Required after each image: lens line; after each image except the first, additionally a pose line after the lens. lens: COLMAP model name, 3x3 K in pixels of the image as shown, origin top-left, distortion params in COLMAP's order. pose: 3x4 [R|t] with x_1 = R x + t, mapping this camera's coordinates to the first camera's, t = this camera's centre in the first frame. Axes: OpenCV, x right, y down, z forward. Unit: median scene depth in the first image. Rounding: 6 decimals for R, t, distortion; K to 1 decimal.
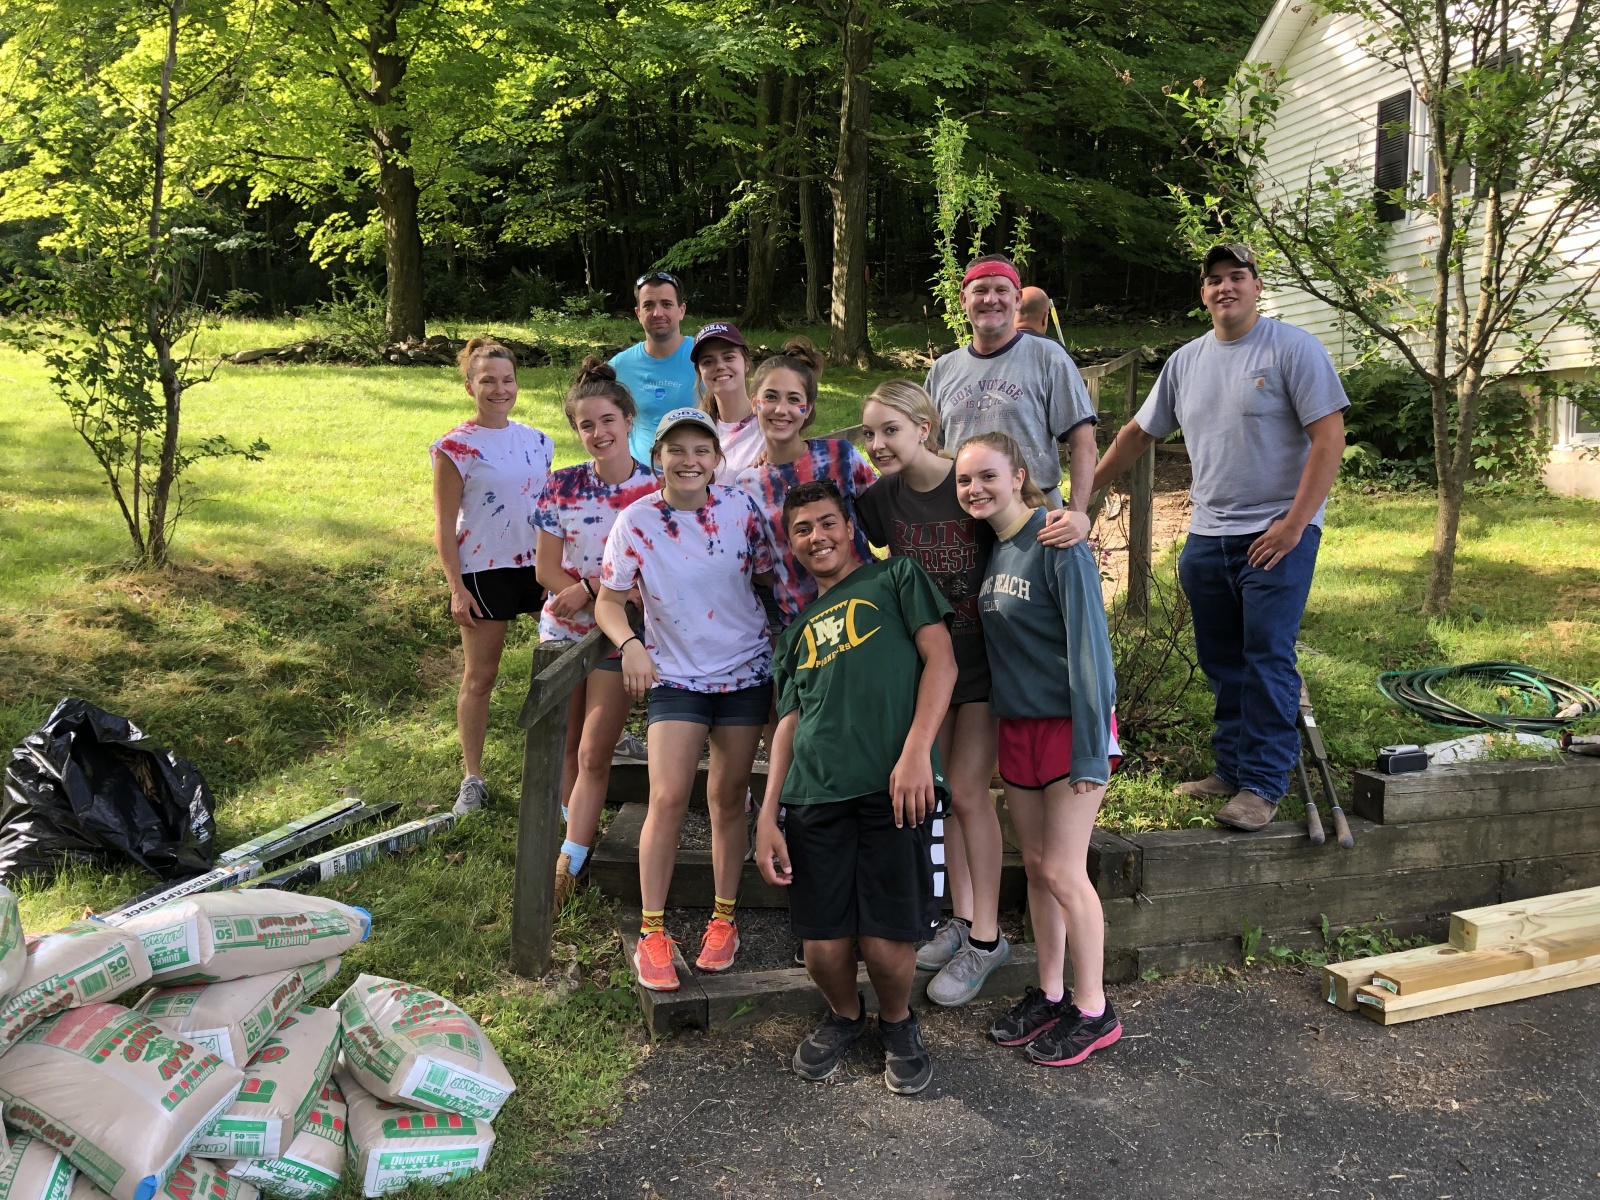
lens RADIAL K [[1367.8, 0, 800.0], [0, 1367.8, 600.0], [0, 0, 1]] dist [0.000161, 0.002938]
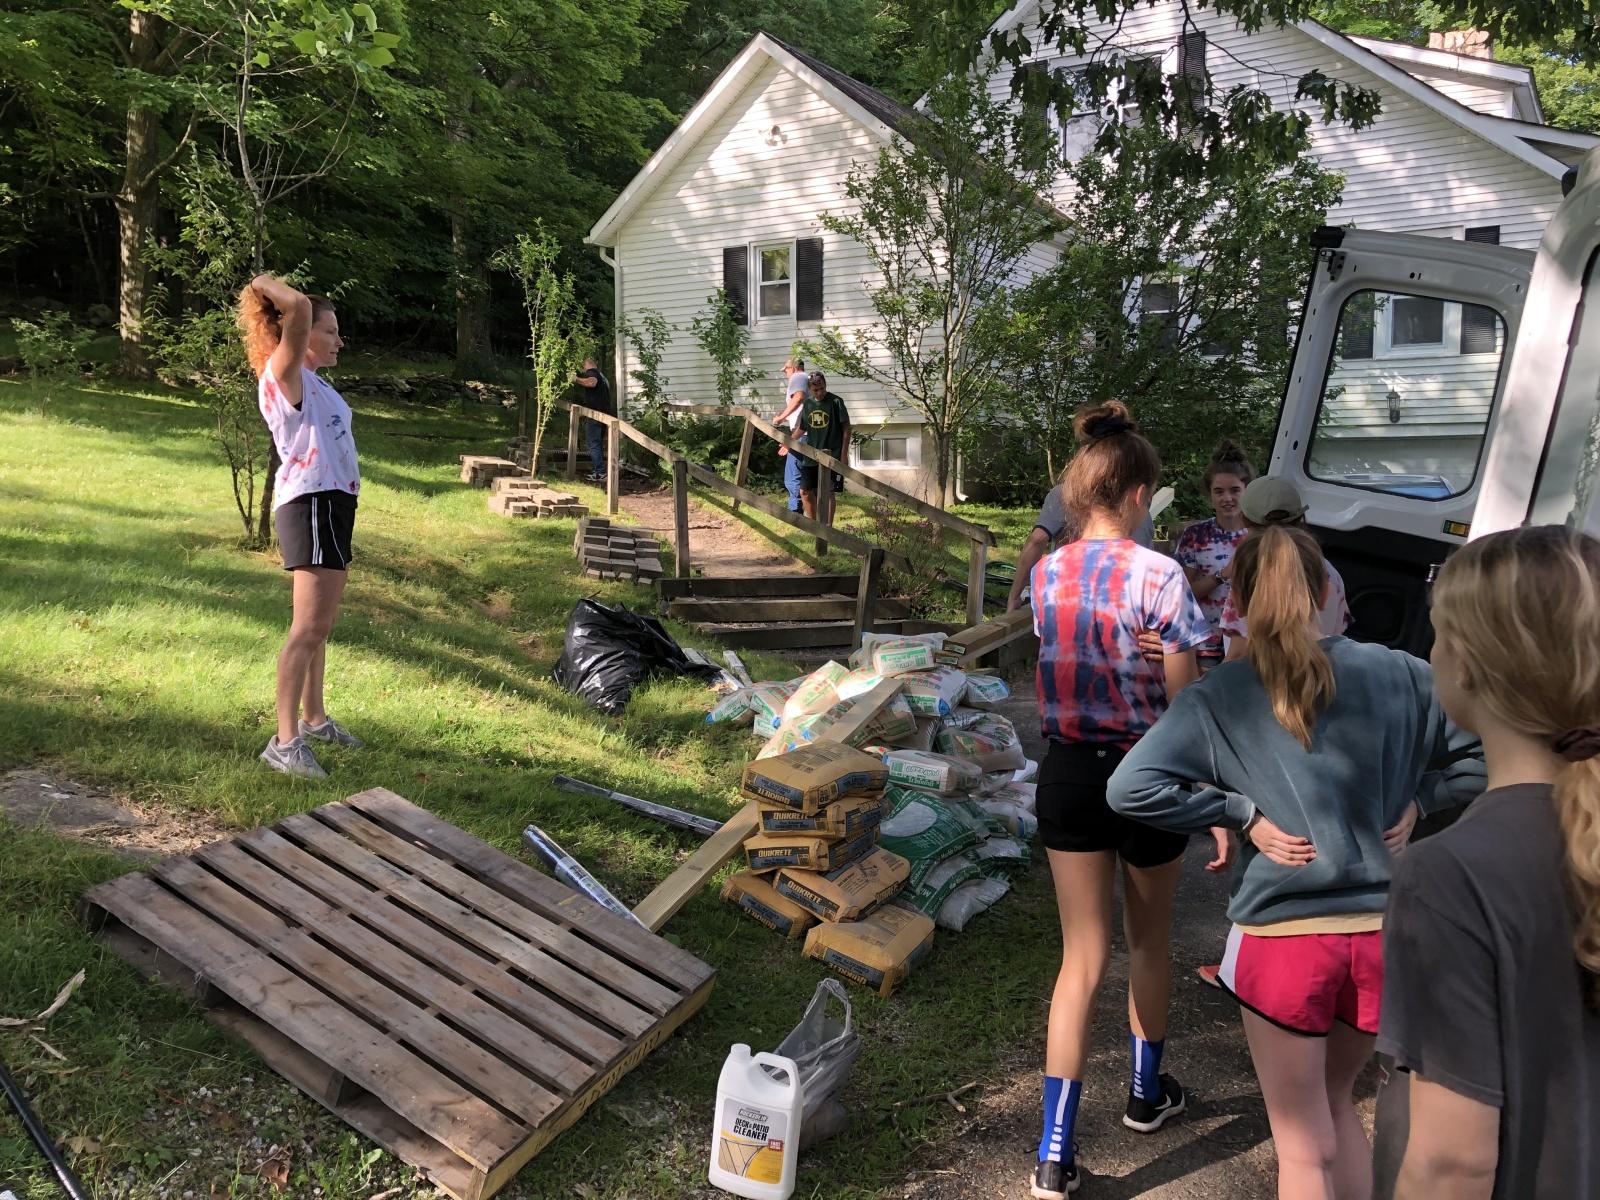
lens RADIAL K [[1324.5, 0, 800.0], [0, 1324.5, 600.0], [0, 0, 1]] dist [-0.005284, 0.066694]
pose [[0.733697, -0.056642, 0.677112, -0.989679], [0.060094, 0.998024, 0.018371, 0.033371], [-0.676814, 0.027212, 0.735651, -0.303272]]
